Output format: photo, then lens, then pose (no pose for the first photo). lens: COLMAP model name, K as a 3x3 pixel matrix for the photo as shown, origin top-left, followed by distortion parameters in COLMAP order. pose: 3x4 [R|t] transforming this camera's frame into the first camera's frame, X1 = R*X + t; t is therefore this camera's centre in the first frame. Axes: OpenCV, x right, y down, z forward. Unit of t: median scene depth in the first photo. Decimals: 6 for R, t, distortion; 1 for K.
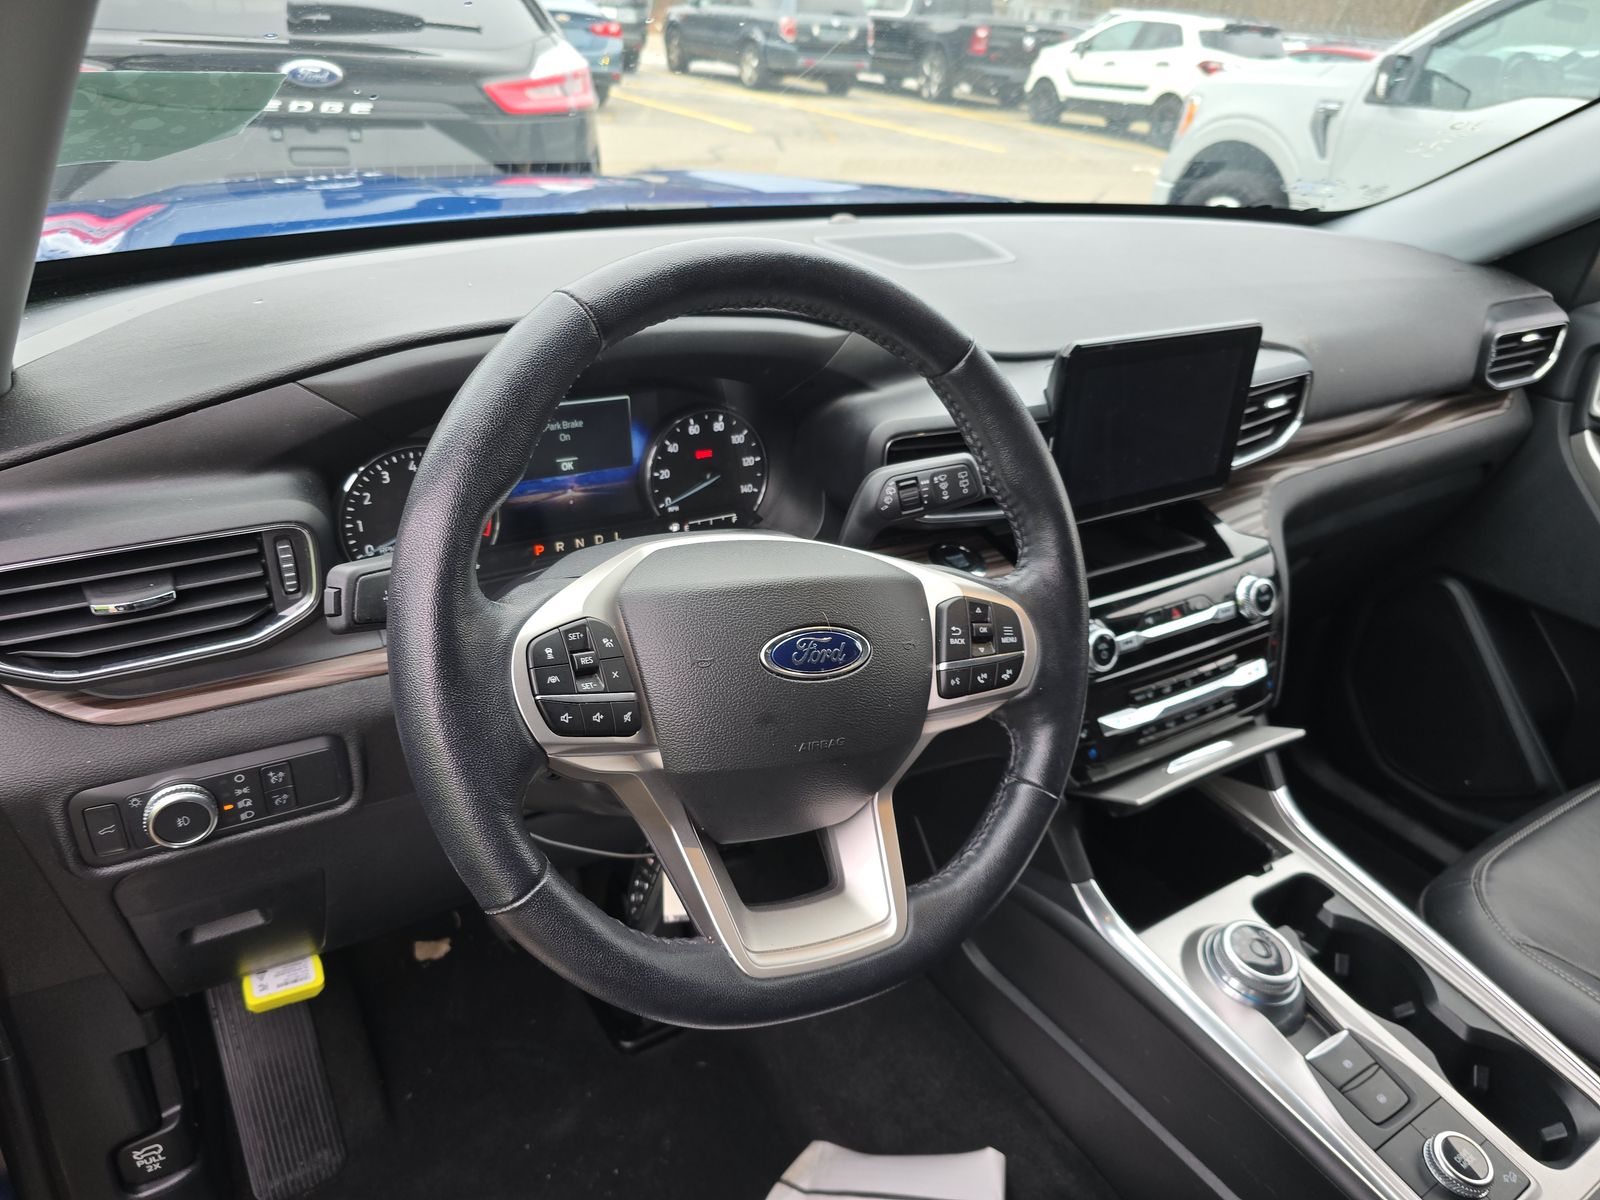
lens RADIAL K [[1104.6, 0, 798.3], [0, 1104.6, 586.1], [0, 0, 1]] dist [0.039963, -0.004085]
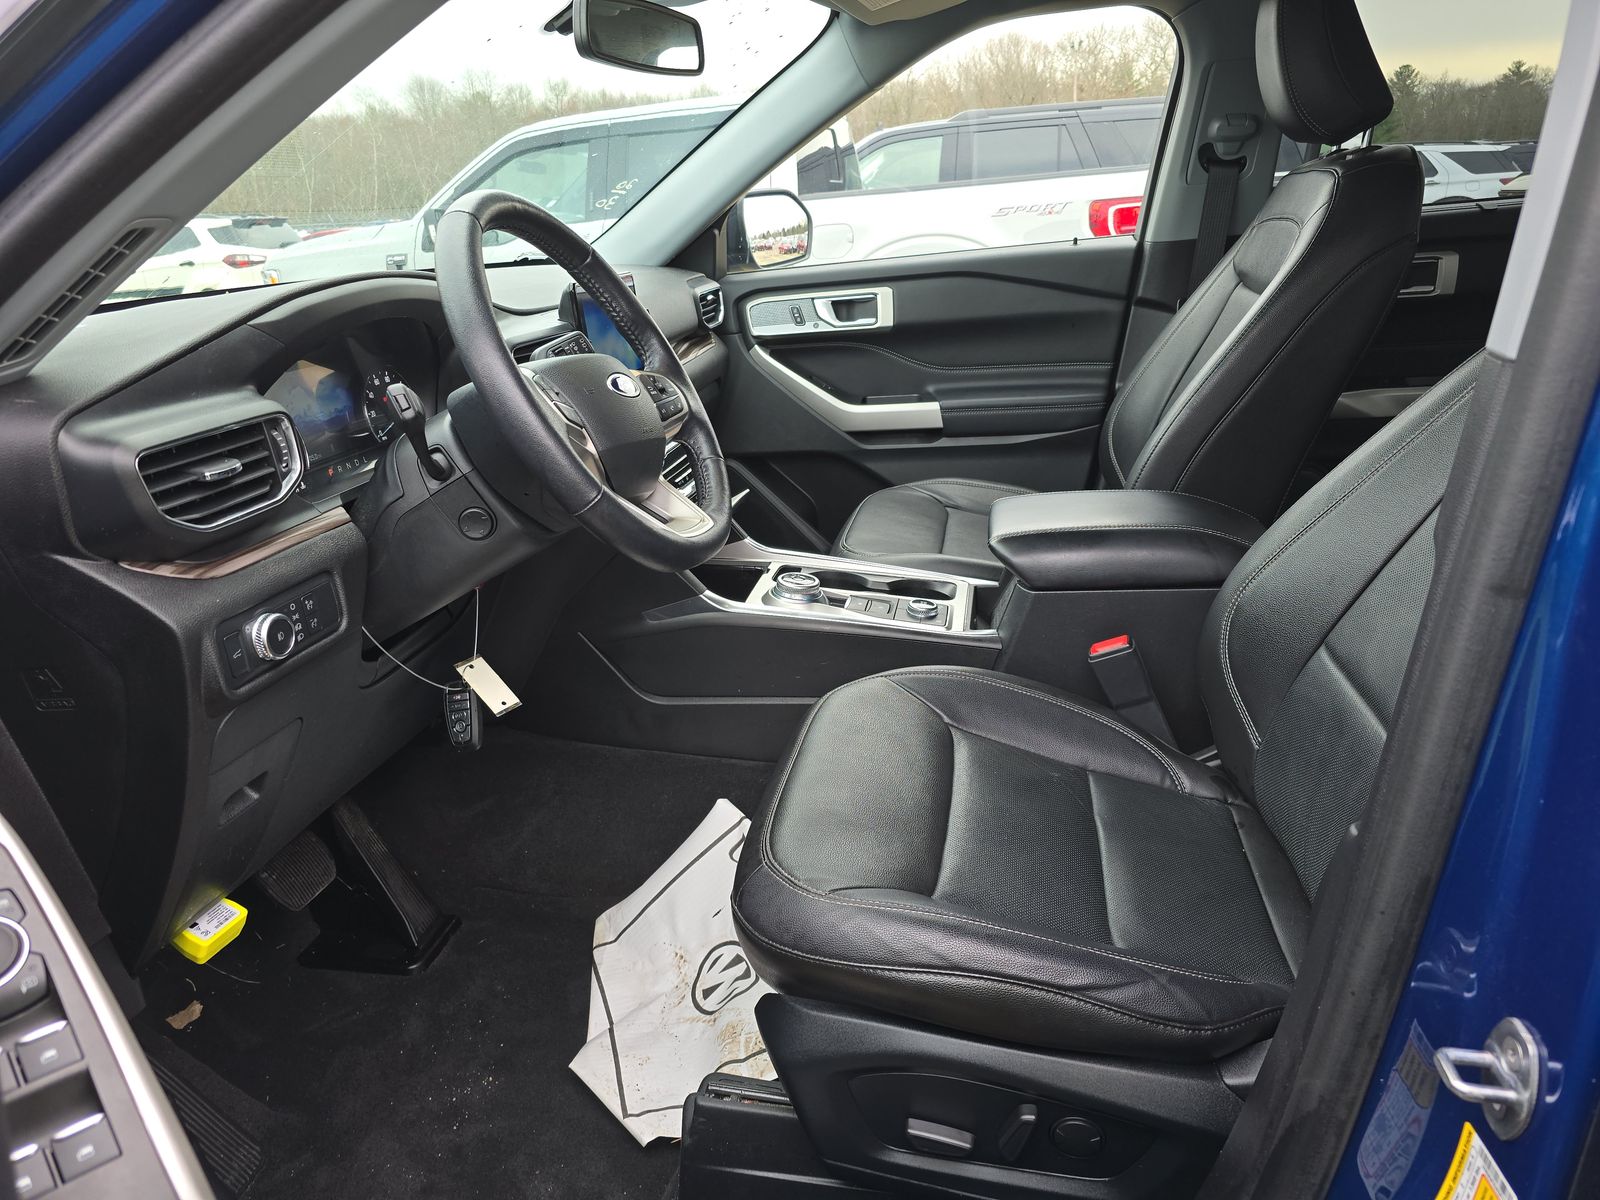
lens RADIAL K [[1104.6, 0, 795.9], [0, 1104.6, 600.9], [0, 0, 1]] dist [0.039963, -0.004085]
pose [[0.690375, -0.353998, 0.630926, -0.458036], [0.436166, 0.899449, 0.027396, 0.196043], [-0.577184, 0.256275, 0.775359, -0.230284]]
